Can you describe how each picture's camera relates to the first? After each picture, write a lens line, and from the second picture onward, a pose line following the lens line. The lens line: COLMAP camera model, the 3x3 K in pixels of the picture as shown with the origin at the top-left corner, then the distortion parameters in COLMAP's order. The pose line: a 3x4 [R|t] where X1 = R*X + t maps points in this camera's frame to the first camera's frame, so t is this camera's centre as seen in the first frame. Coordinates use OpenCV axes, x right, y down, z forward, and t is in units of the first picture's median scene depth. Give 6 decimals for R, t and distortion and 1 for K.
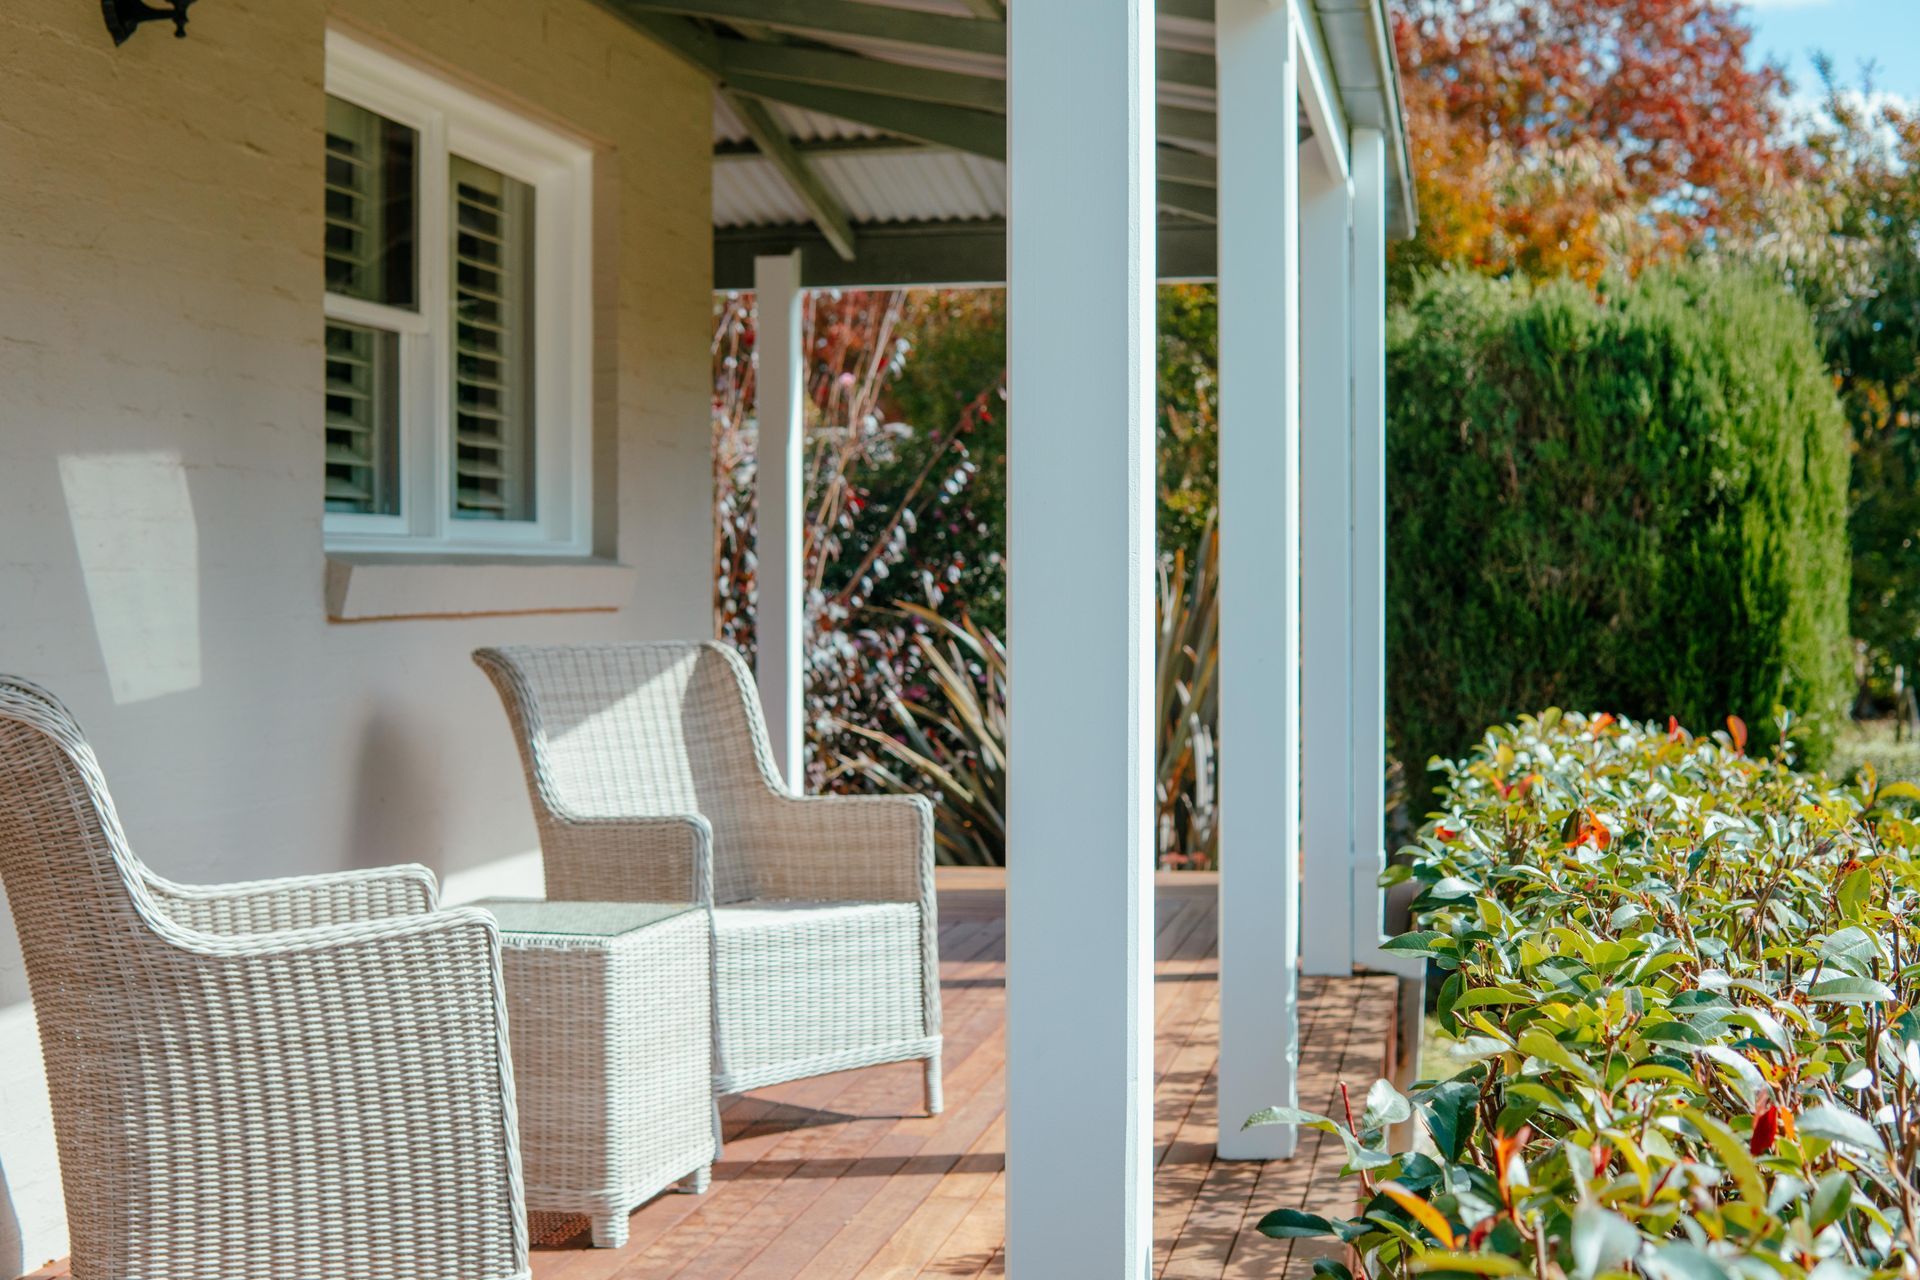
lens RADIAL K [[2582.0, 0, 963.6], [0, 2582.0, 669.8], [0, 0, 1]] dist [-0.175895, -0.166340]
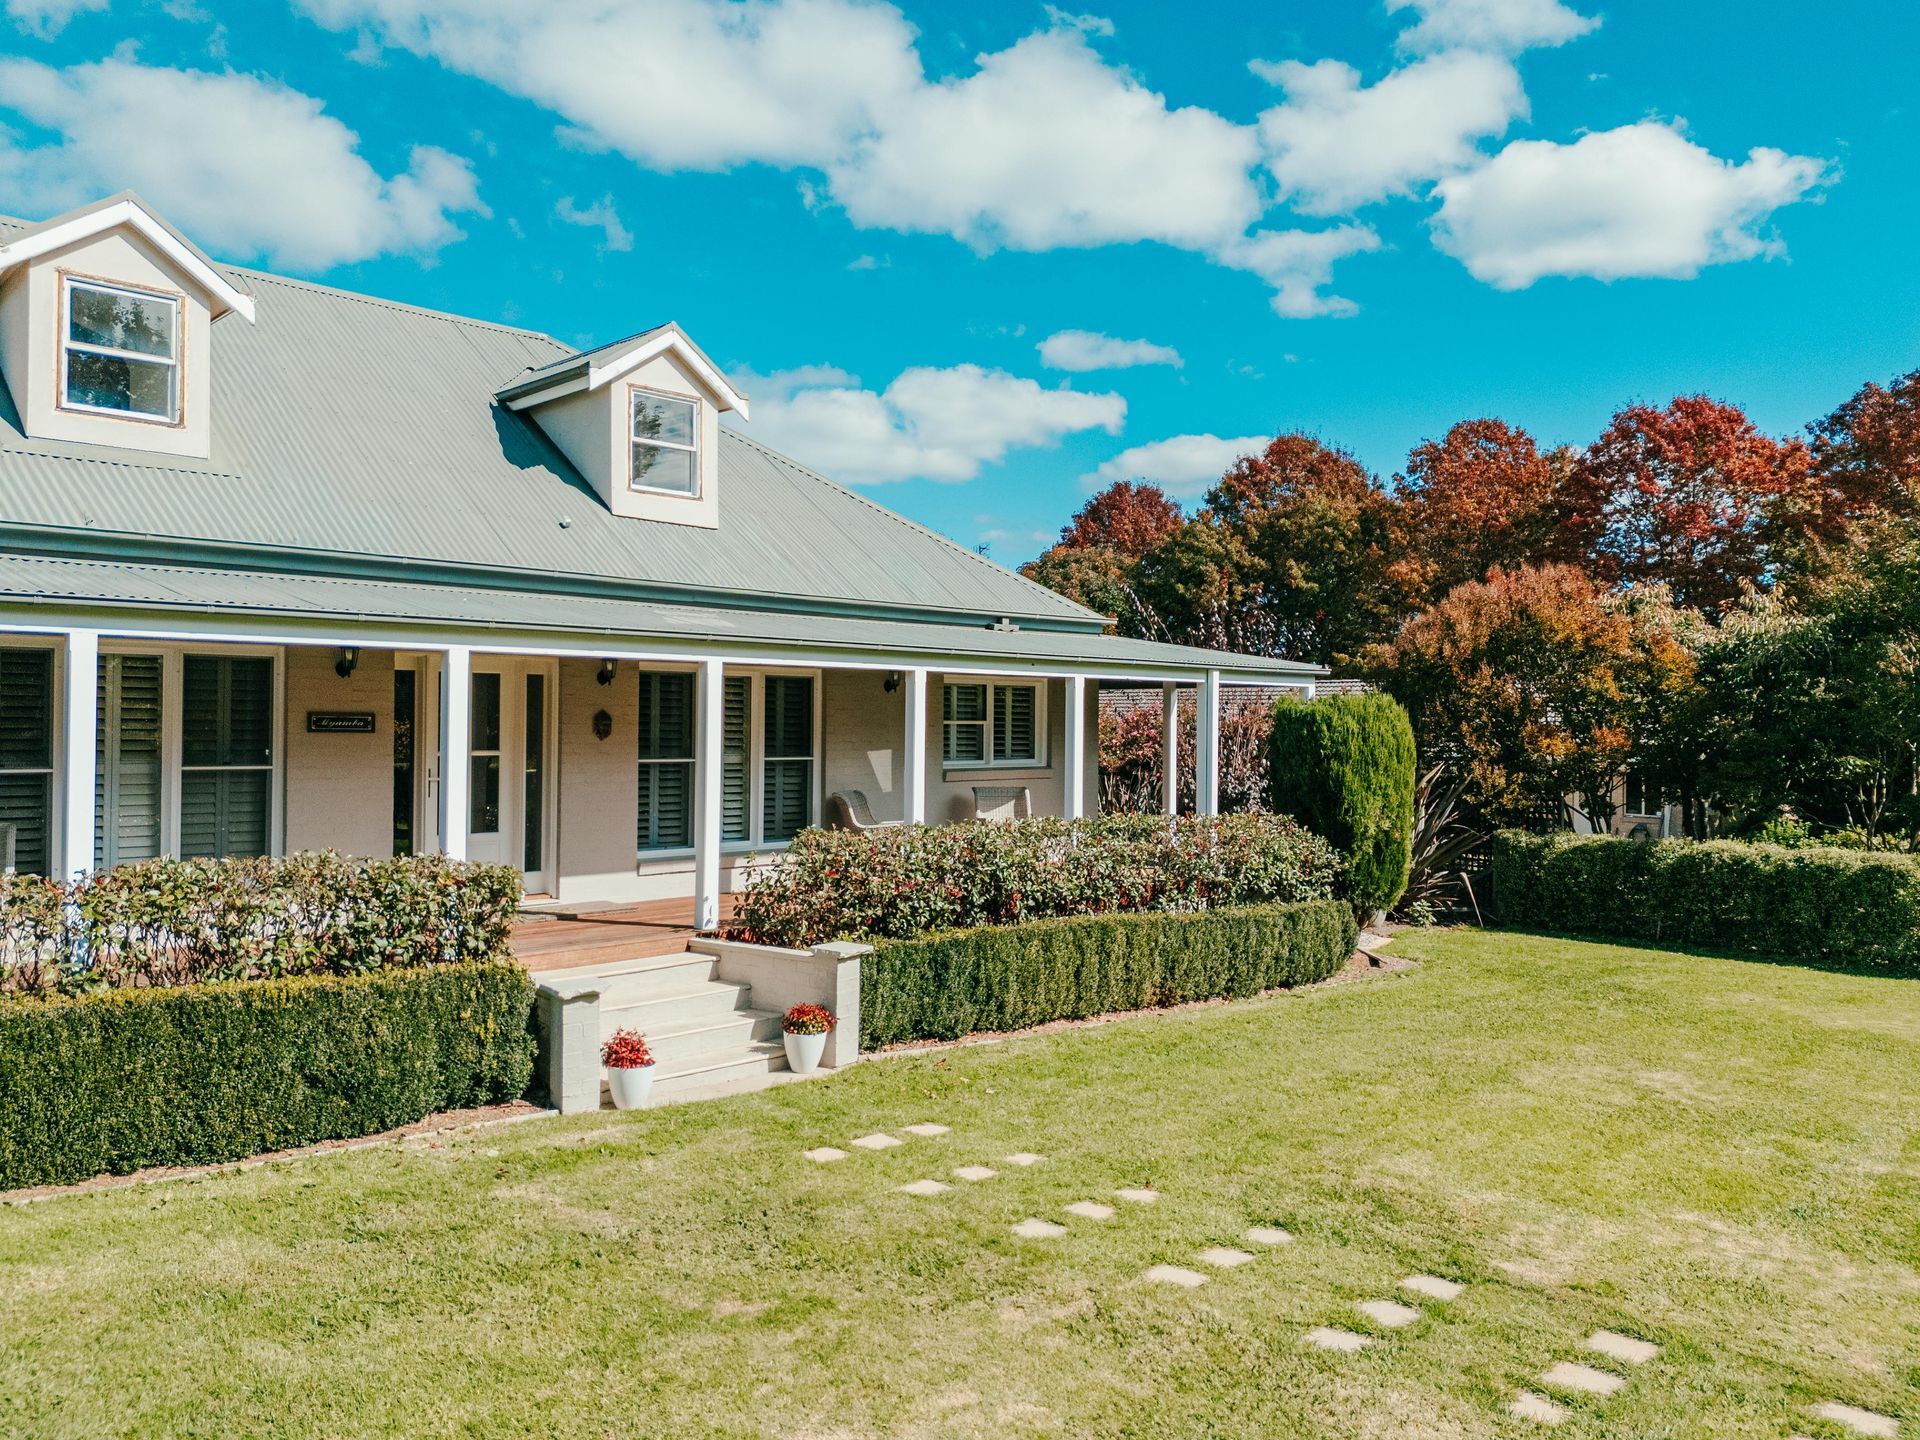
lens RADIAL K [[1408.2, 0, 966.5], [0, 1408.2, 722.2], [0, 0, 1]] dist [0.108197, -0.141410]
pose [[0.823546, 0.011626, -0.567131, 1.429404], [-0.032148, 0.999140, -0.026201, -0.064259], [0.566338, 0.039810, 0.823211, -1.409566]]
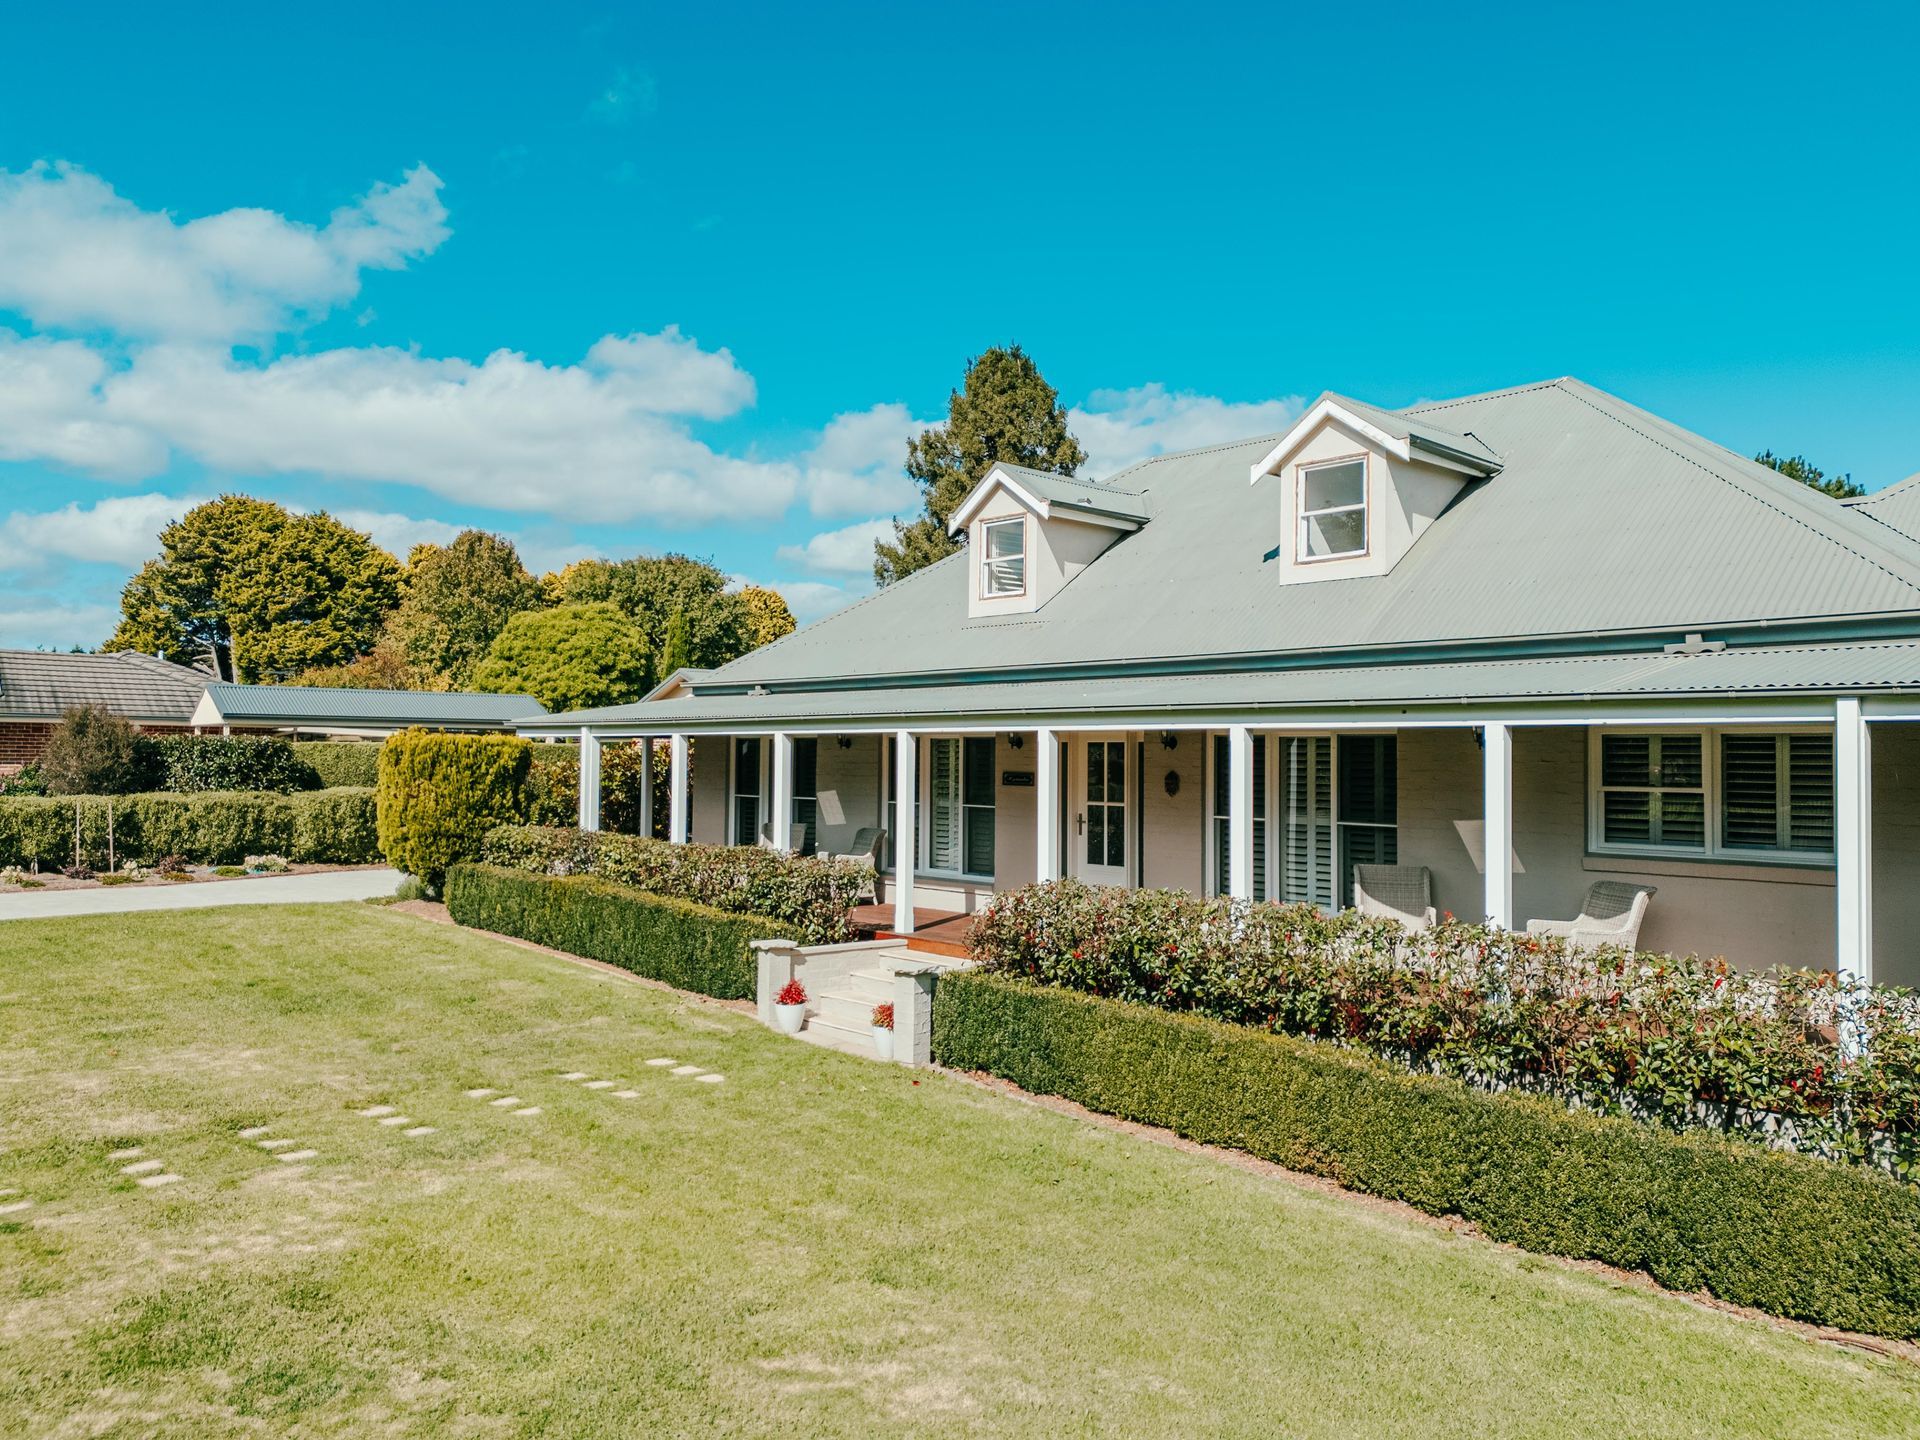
lens RADIAL K [[1408.2, 0, 966.5], [0, 1408.2, 722.2], [0, 0, 1]] dist [0.108197, -0.141410]
pose [[-0.579115, -0.024024, -0.814892, 2.040228], [-0.036350, 0.999333, -0.003629, -0.195117], [0.814435, 0.027520, -0.579601, 1.405452]]
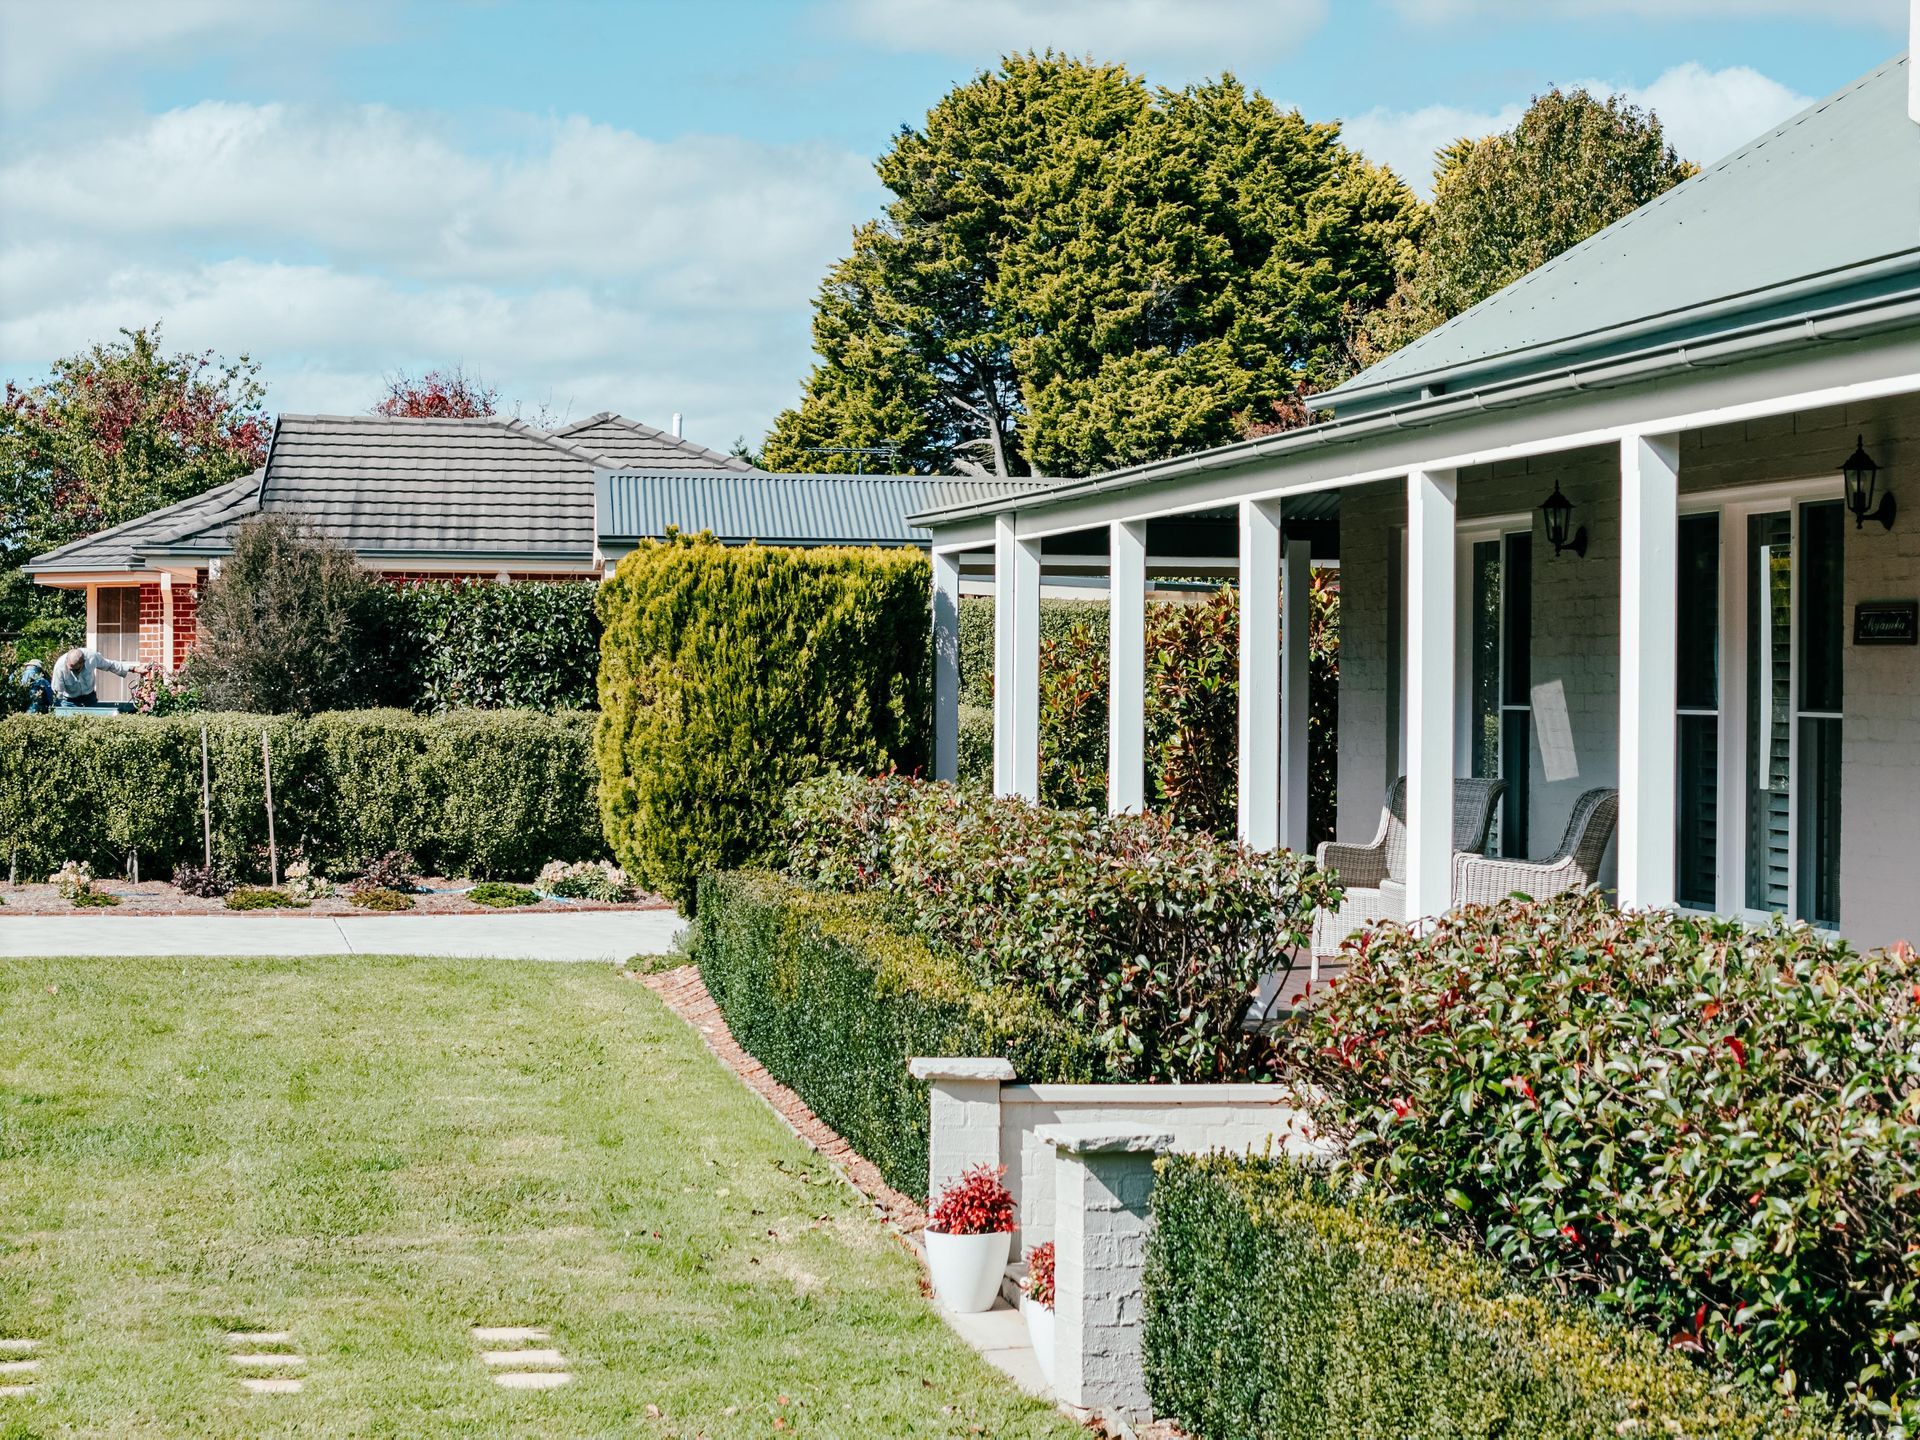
lens RADIAL K [[3885.8, 0, 960.0], [0, 3885.8, 720.0], [0, 0, 1]] dist [-0.339290, 1.914910]
pose [[-0.927038, -0.005363, -0.374928, 1.095040], [-0.021613, 0.999000, 0.039151, -0.111693], [0.374343, 0.044398, -0.926227, 1.937810]]
